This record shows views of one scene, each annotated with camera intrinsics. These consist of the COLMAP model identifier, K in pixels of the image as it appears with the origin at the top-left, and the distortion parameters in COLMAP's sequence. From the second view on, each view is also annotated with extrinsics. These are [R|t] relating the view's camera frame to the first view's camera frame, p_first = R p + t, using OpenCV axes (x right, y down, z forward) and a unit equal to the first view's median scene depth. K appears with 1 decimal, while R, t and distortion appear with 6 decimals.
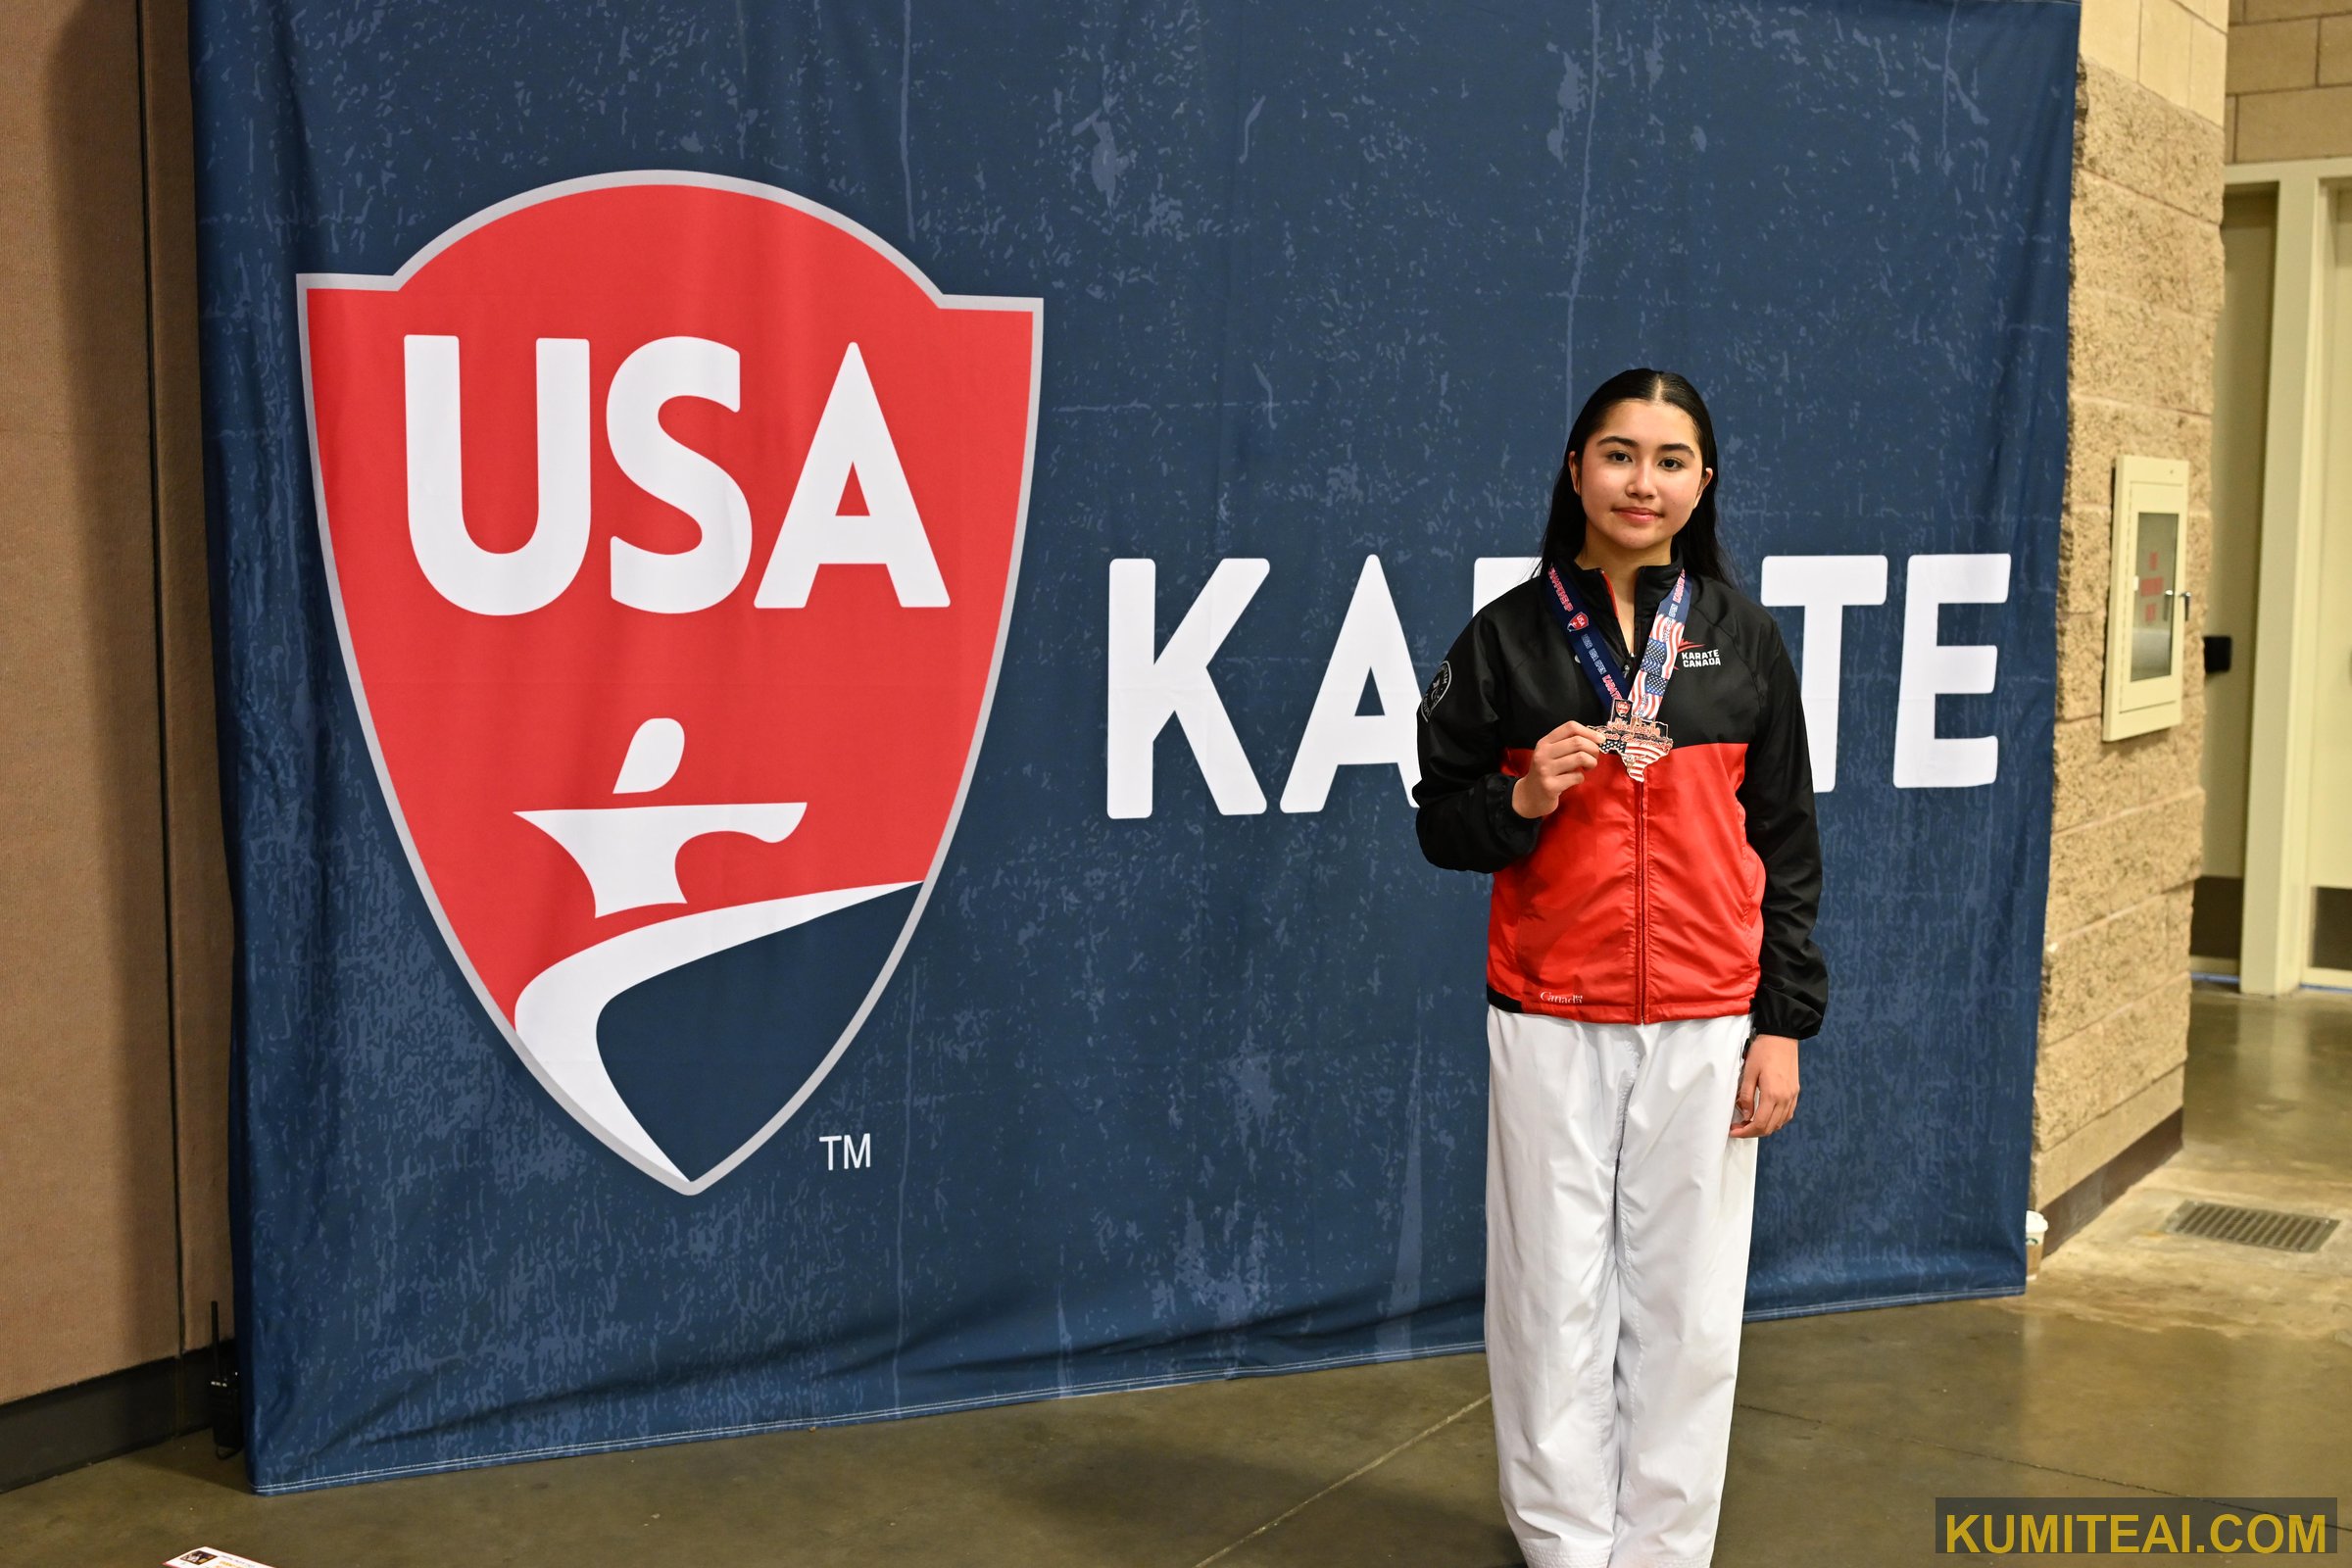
lens RADIAL K [[2566.9, 0, 1180.6], [0, 2566.9, 757.1], [0, 0, 1]] dist [0.008456, 0.003619]
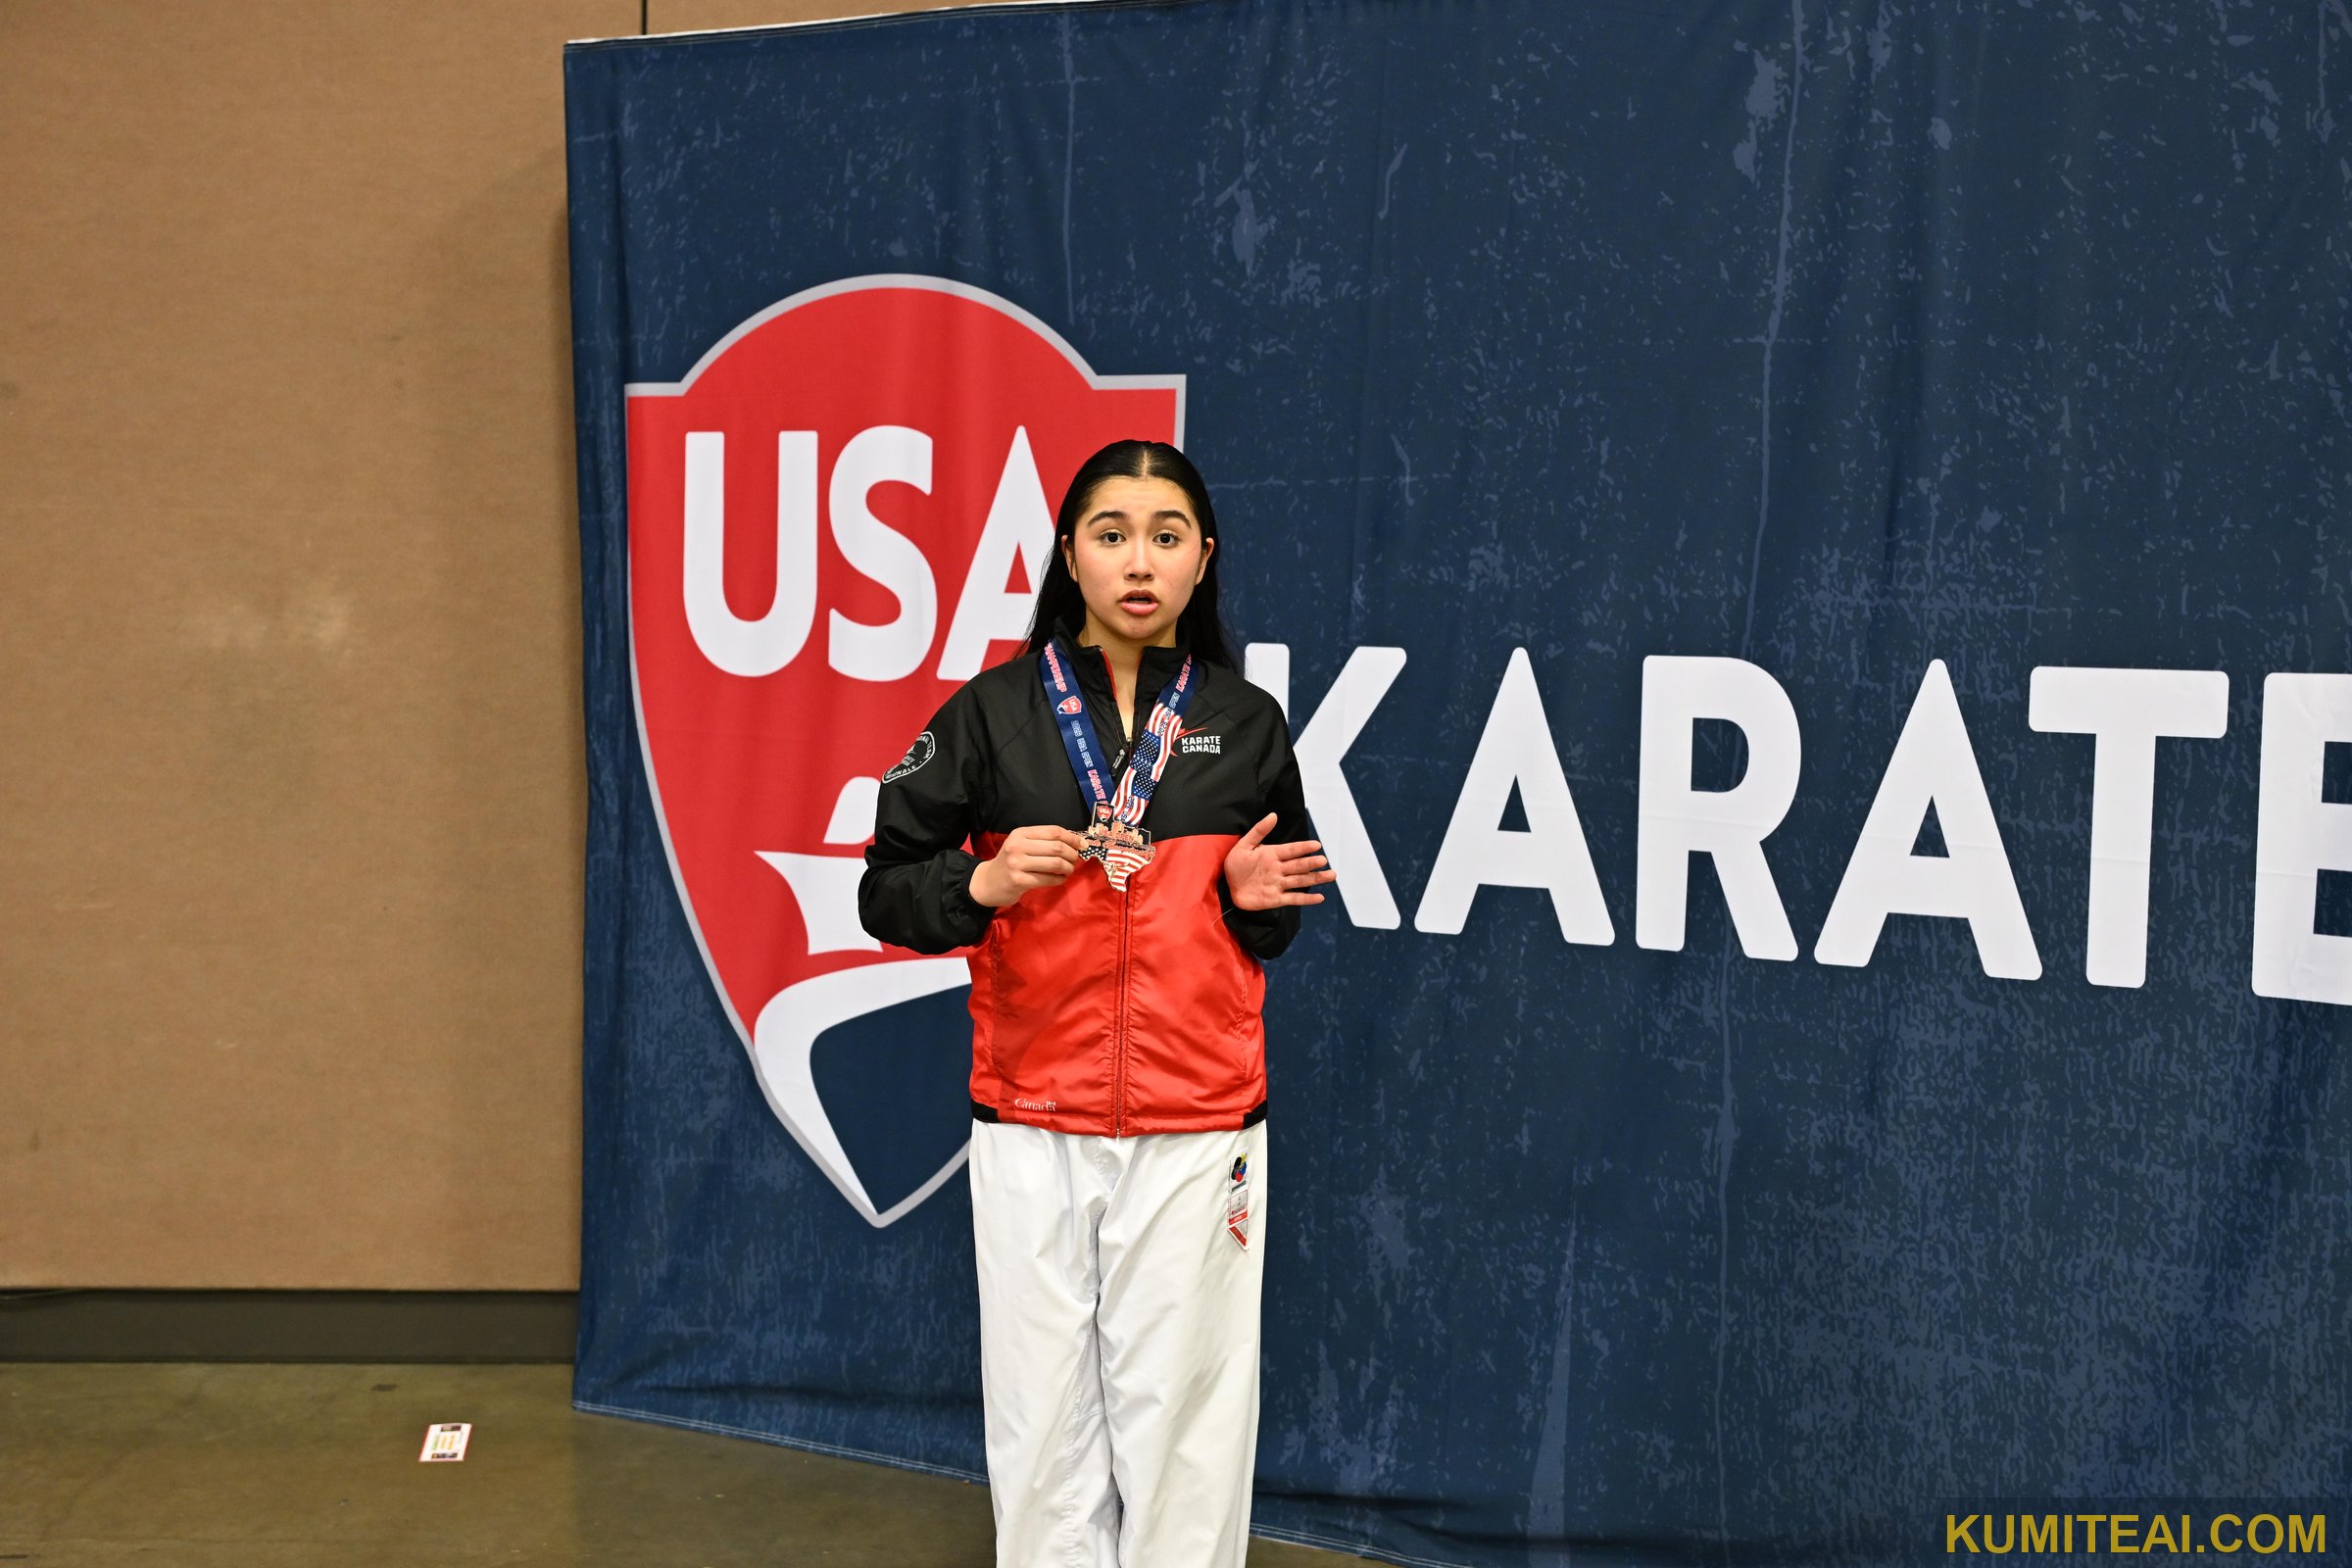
lens RADIAL K [[3134.5, 0, 1211.2], [0, 3134.5, 777.4], [0, 0, 1]] dist [0.007723, -0.021213]
pose [[0.654133, 0.054403, -0.754421, 0.852252], [-0.091911, 0.995736, -0.007888, -0.017346], [0.750775, 0.074500, 0.656344, 0.232963]]
